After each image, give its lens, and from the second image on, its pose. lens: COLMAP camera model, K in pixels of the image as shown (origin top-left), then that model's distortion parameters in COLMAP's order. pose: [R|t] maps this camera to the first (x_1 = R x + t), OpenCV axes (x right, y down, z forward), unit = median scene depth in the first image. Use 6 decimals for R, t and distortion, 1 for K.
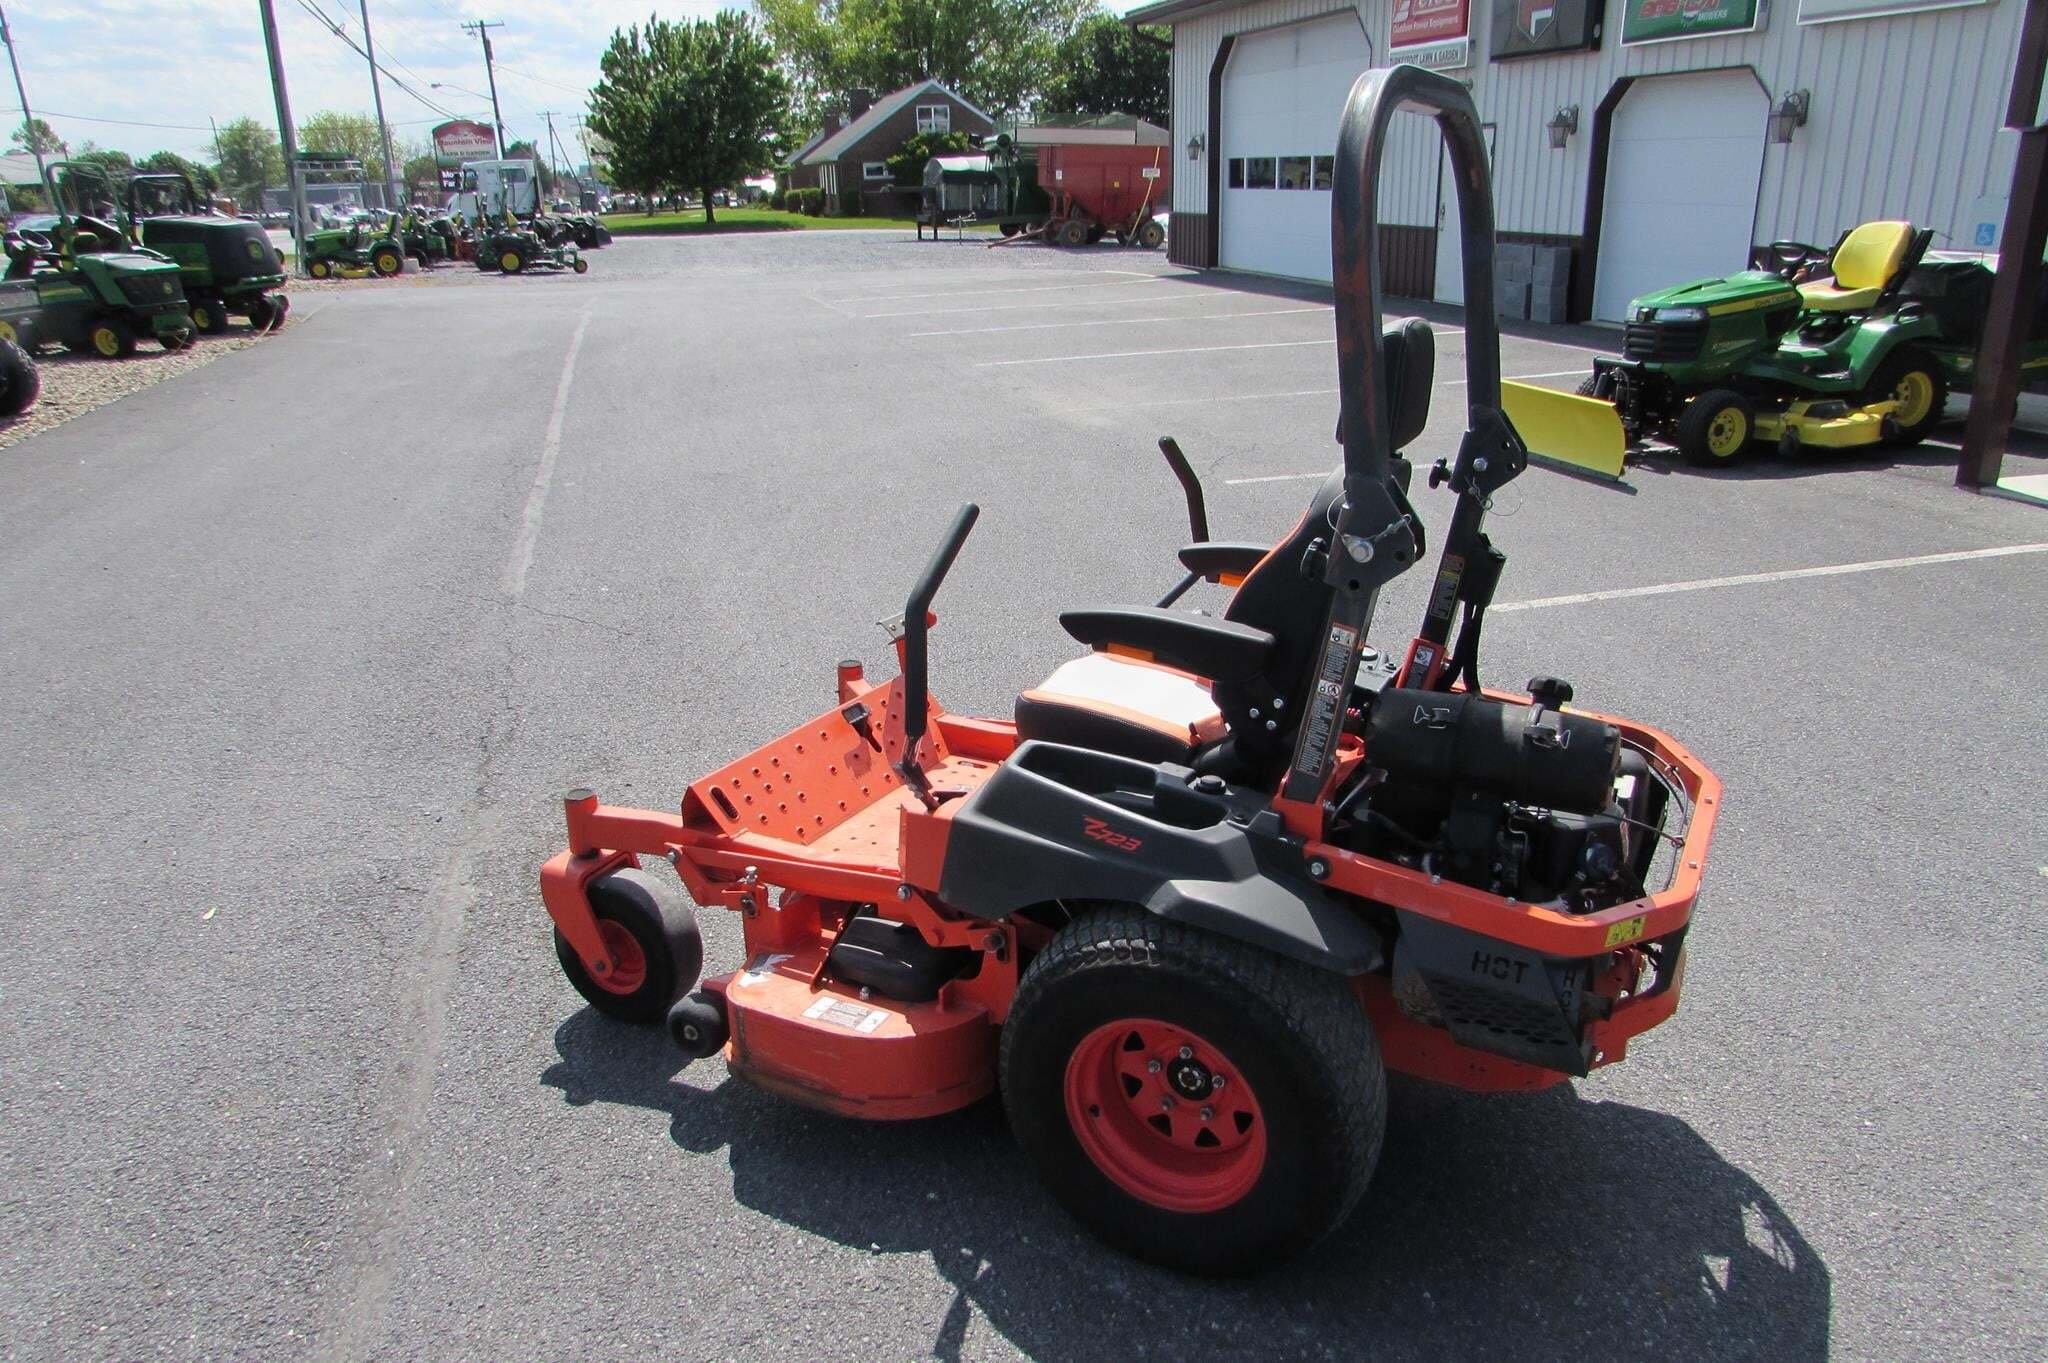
lens RADIAL K [[1458.8, 0, 1028.9], [0, 1458.8, 715.2], [0, 0, 1]] dist [-0.042791, 0.029634]
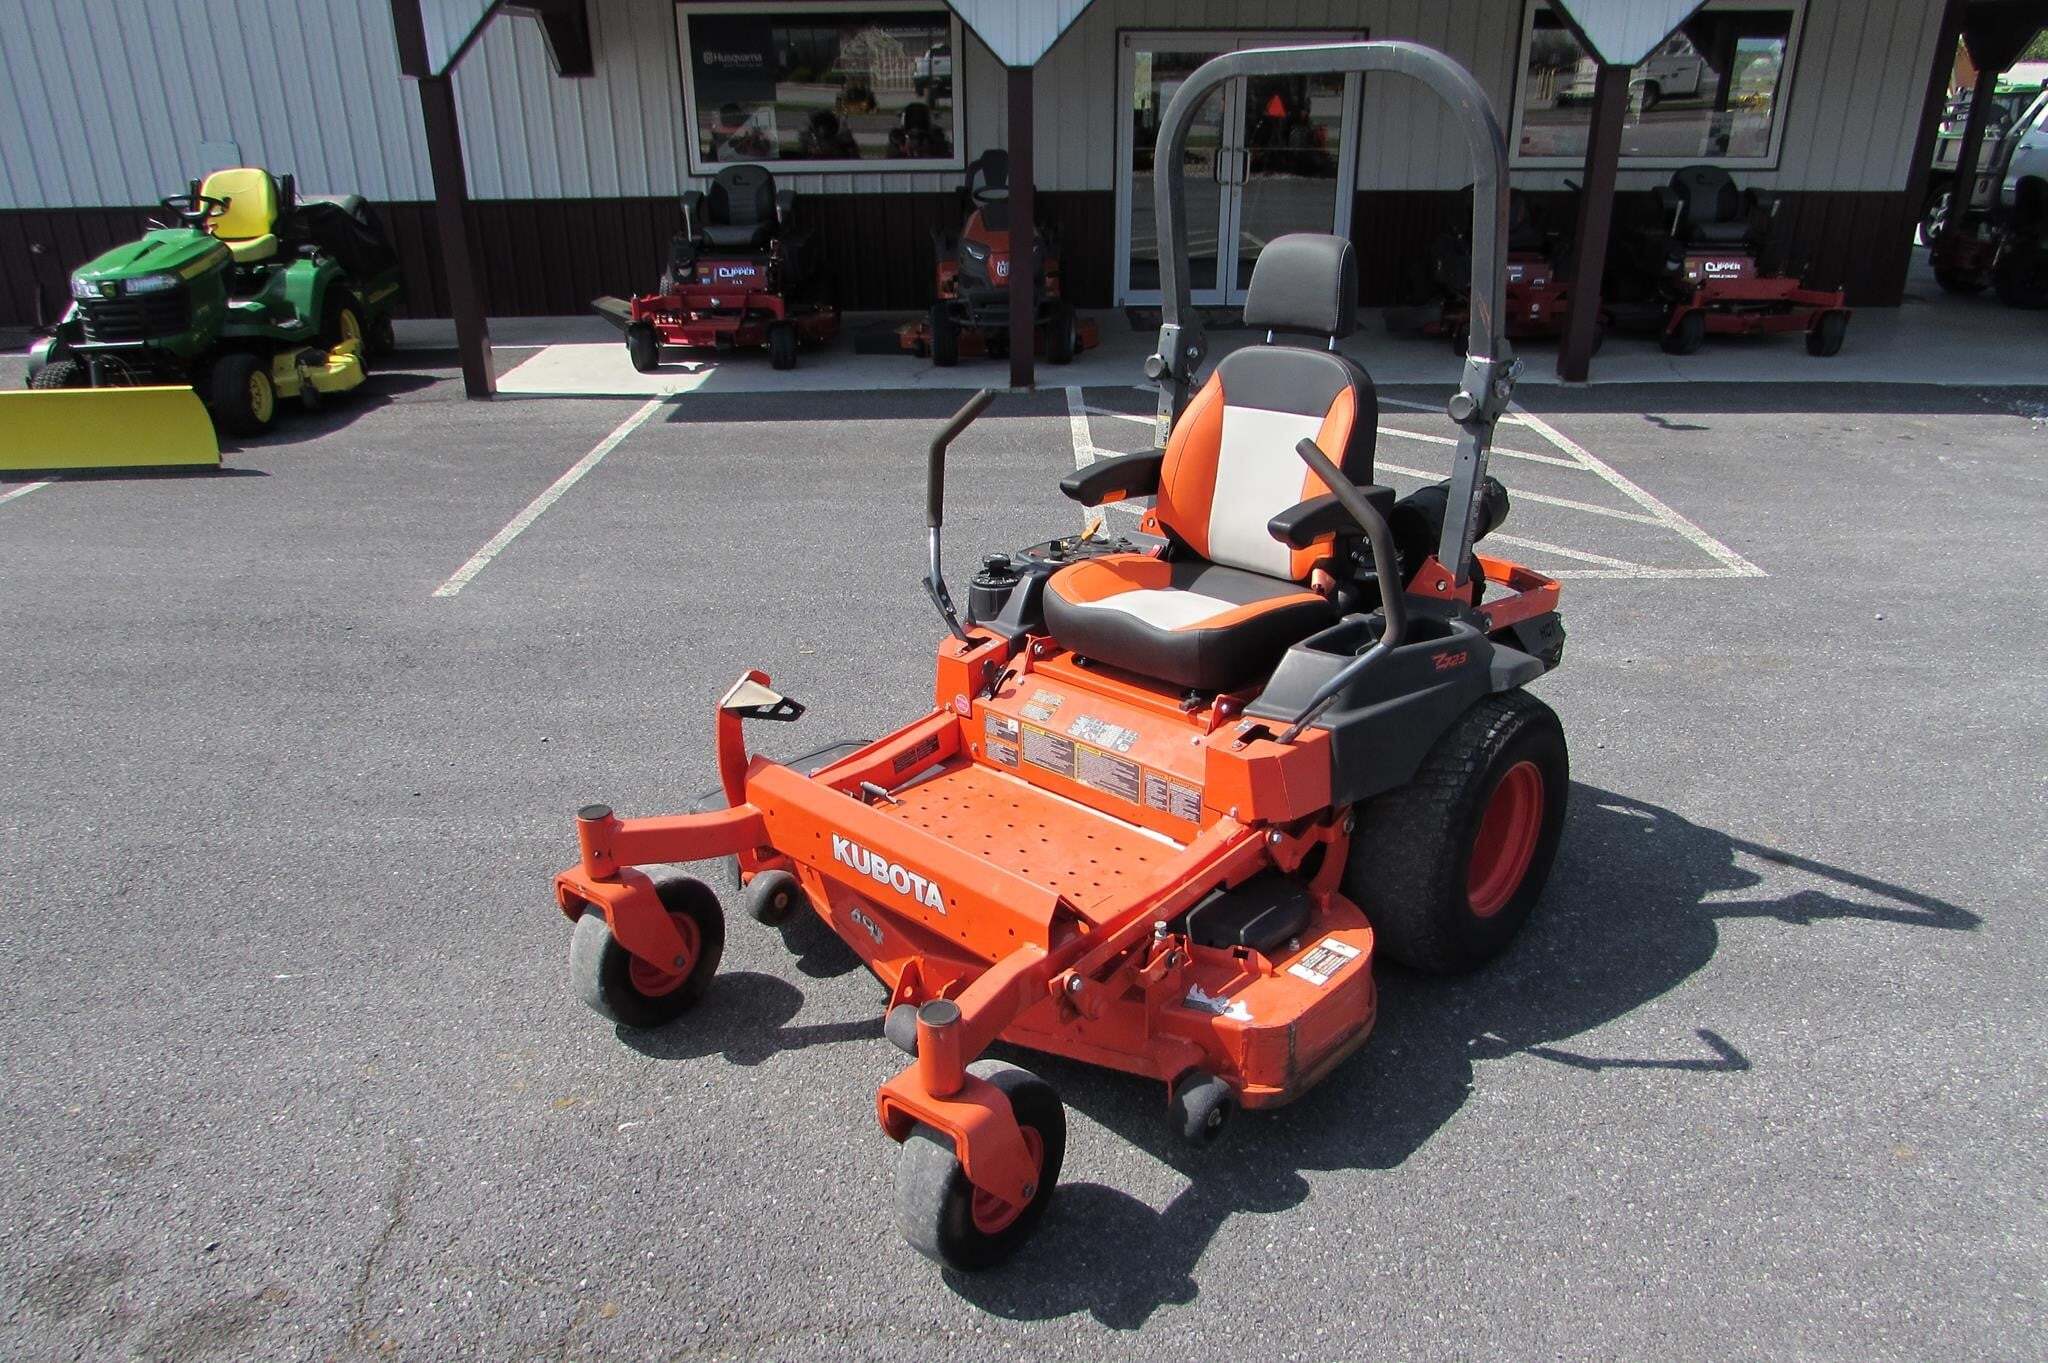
lens RADIAL K [[1458.8, 0, 1034.1], [0, 1458.8, 716.6], [0, 0, 1]] dist [-0.042791, 0.029634]
pose [[0.263243, -0.376868, 0.888073, -0.302413], [0.347356, 0.895827, 0.277195, -0.089277], [-0.900026, 0.235507, 0.366728, 0.228525]]
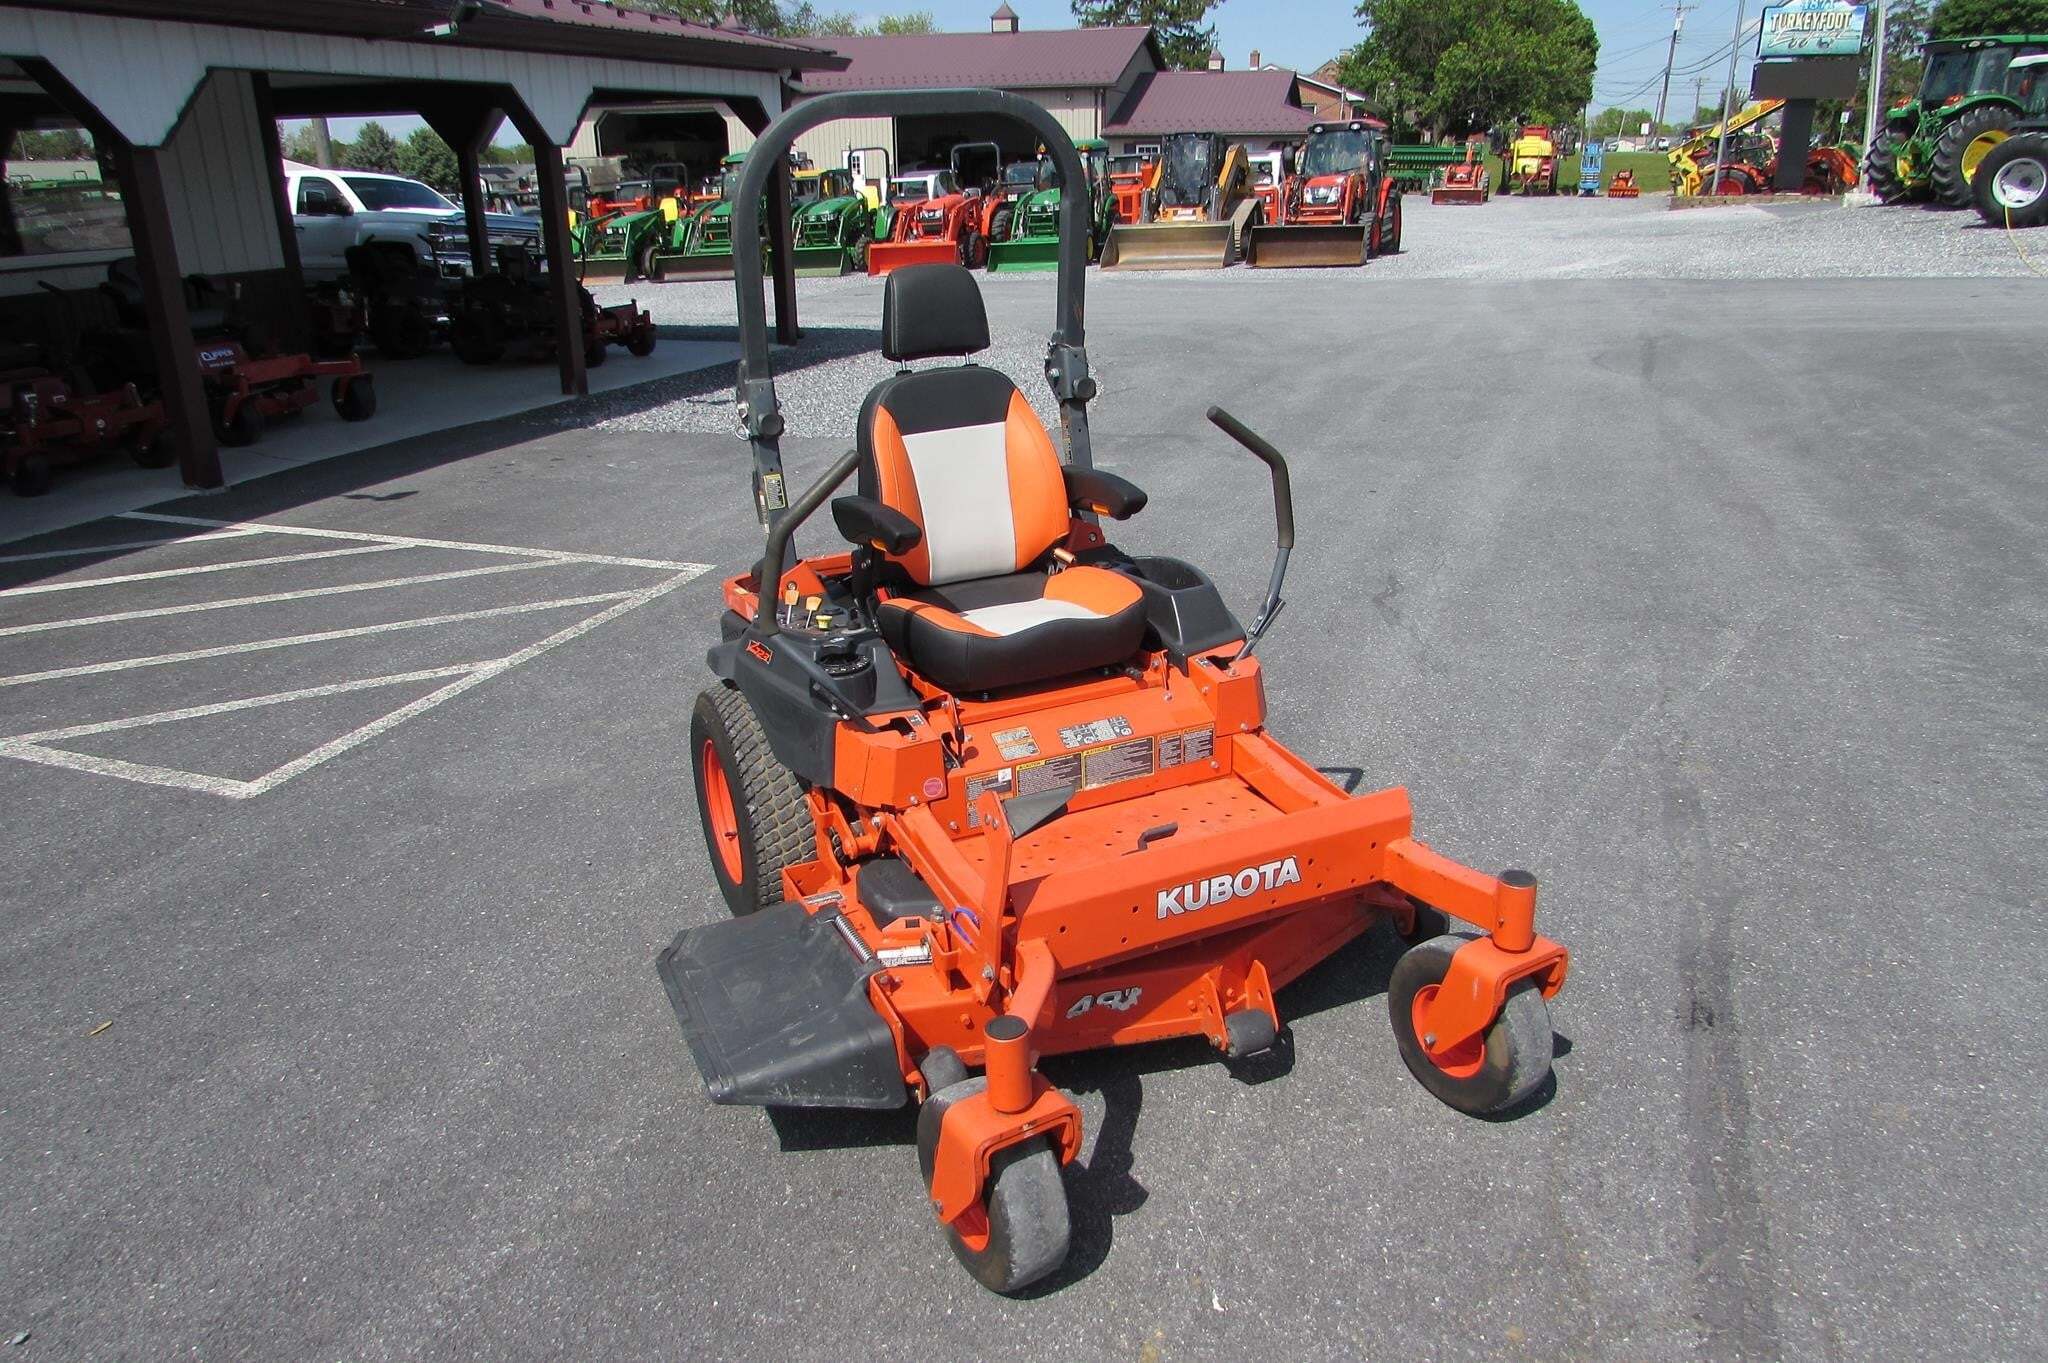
lens RADIAL K [[1458.8, 0, 1030.2], [0, 1458.8, 717.8], [0, 0, 1]] dist [-0.042791, 0.029634]
pose [[-0.800771, -0.188052, 0.568684, -0.188622], [0.246771, 0.761535, 0.599306, -0.203369], [-0.545774, 0.620242, -0.563410, 0.540195]]
